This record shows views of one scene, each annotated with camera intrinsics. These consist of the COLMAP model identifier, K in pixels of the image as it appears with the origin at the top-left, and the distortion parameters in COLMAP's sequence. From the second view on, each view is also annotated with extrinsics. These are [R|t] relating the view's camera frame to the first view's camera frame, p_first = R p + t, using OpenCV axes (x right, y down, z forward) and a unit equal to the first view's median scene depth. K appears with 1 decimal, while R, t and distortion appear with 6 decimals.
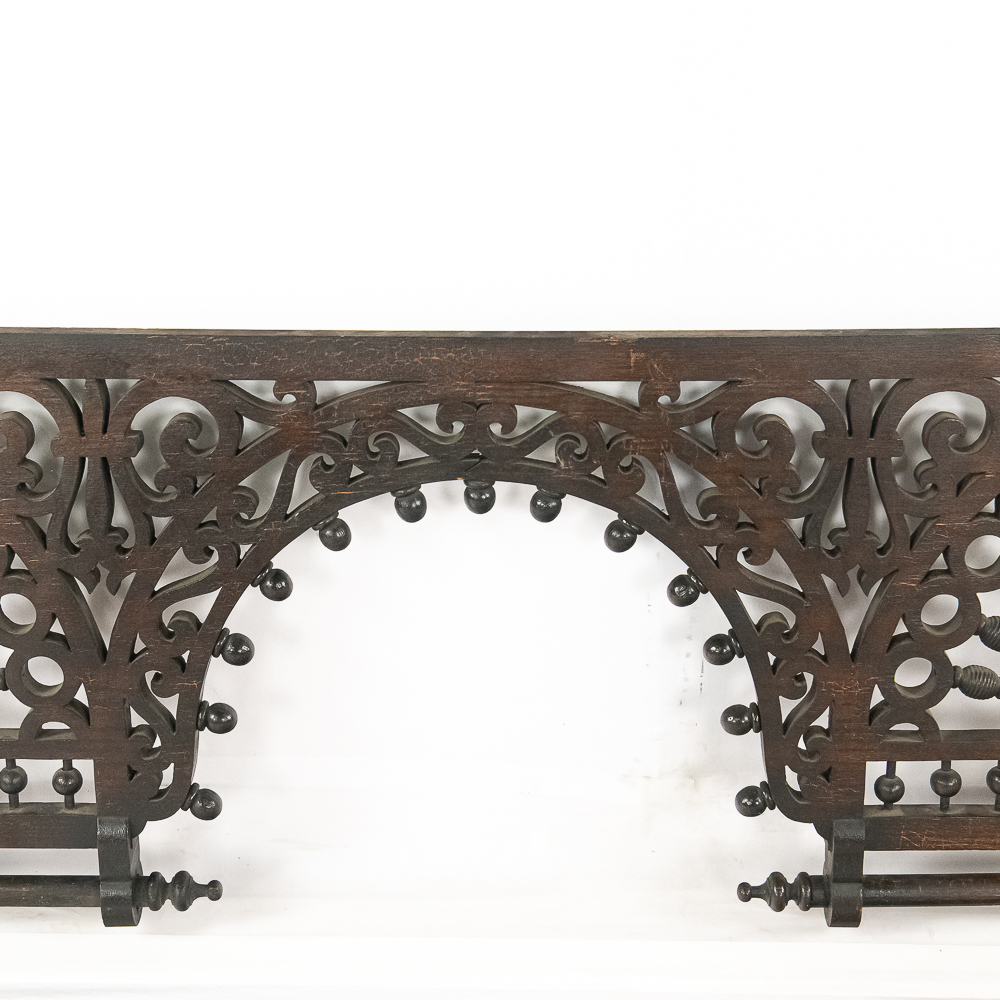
lens RADIAL K [[2286.6, 0, 502.8], [0, 2286.6, 505.6], [0, 0, 1]] dist [-0.068449, 0.000000]
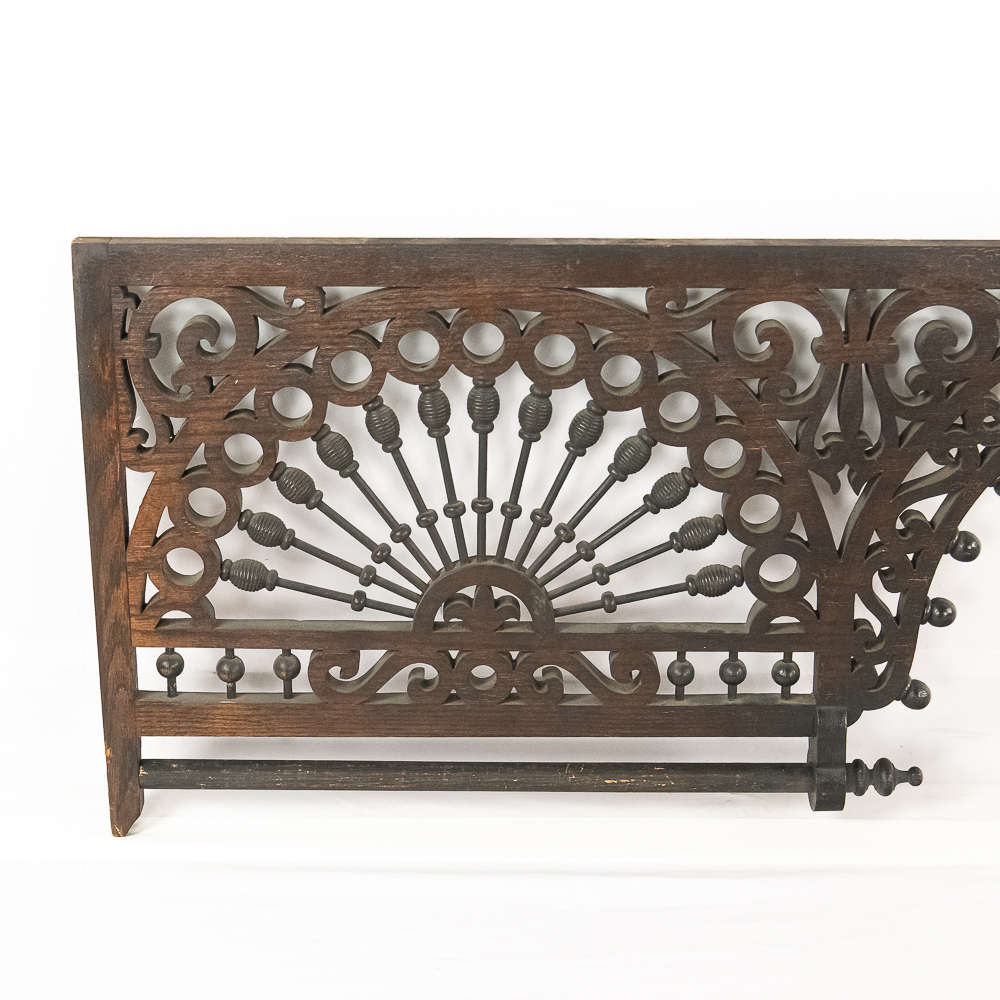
lens RADIAL K [[2206.7, 0, 494.1], [0, 2206.7, 489.7], [0, 0, 1]] dist [-0.085761, 0.000000]
pose [[0.999877, 0.004158, 0.015135, -0.341419], [-0.004729, 0.999271, 0.037875, -0.000679], [-0.014966, -0.037942, 0.999168, -0.003510]]
